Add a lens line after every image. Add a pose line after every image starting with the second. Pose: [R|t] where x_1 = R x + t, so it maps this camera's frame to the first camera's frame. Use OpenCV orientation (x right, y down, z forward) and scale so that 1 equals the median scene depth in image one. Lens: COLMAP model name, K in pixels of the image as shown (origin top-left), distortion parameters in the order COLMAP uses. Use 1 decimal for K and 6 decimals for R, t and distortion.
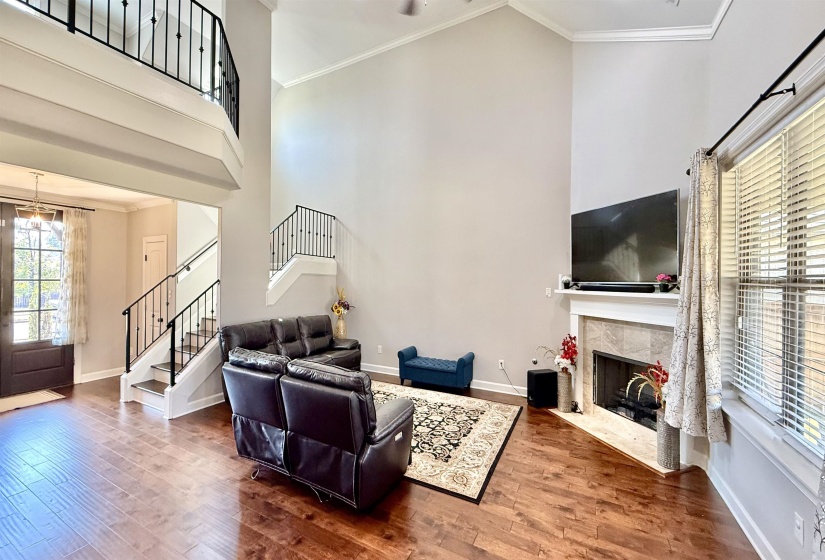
lens RADIAL K [[327.8, 0, 408.5], [0, 327.8, 284.6], [0, 0, 1]] dist [0.005130, -0.000059]
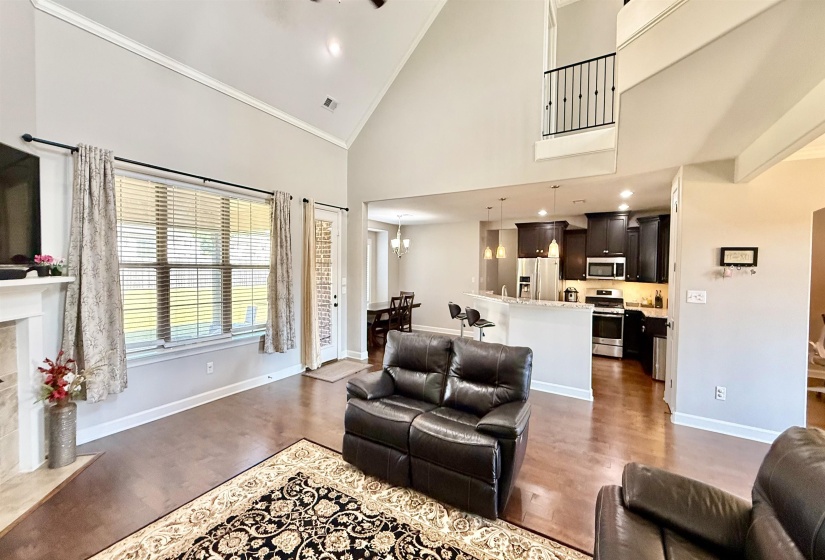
lens RADIAL K [[327.8, 0, 416.5], [0, 327.8, 268.4], [0, 0, 1]] dist [0.005130, -0.000059]
pose [[-0.998834, -0.027535, 0.039656, -0.155148], [-0.027068, 0.999558, 0.012274, -0.024004], [-0.039977, 0.011187, -0.999138, 1.314426]]
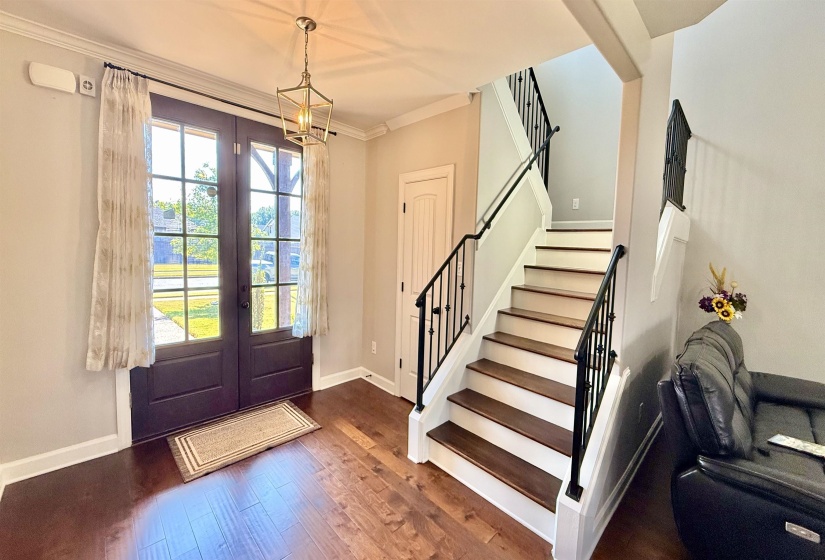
lens RADIAL K [[327.8, 0, 410.3], [0, 327.8, 272.1], [0, 0, 1]] dist [0.005130, -0.000059]
pose [[0.952890, 0.052009, -0.298823, -0.768745], [-0.031670, 0.996865, 0.072510, -0.005008], [0.301658, -0.059630, 0.951550, 0.517445]]
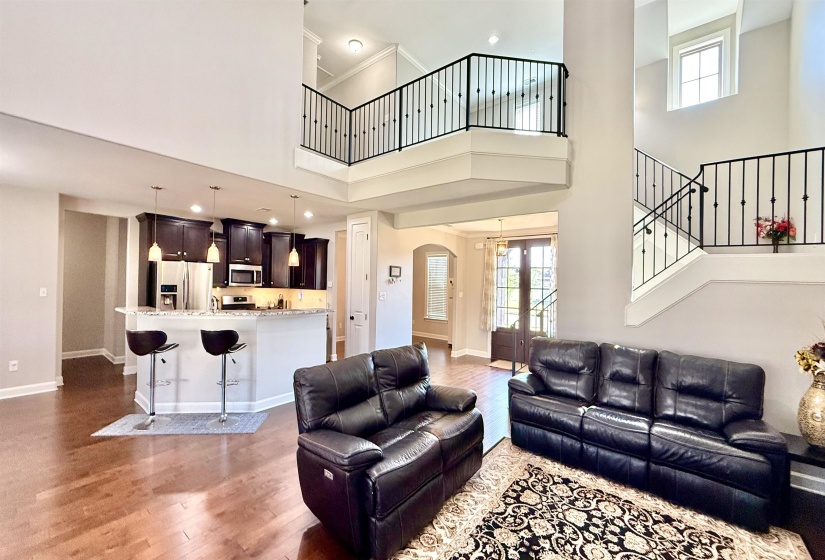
lens RADIAL K [[327.8, 0, 414.8], [0, 327.8, 282.7], [0, 0, 1]] dist [0.005130, -0.000059]
pose [[-0.173567, -0.018831, -0.984642, 0.448839], [-0.032499, 0.999382, -0.013384, 0.000220], [0.984286, 0.029677, -0.174072, 0.820467]]
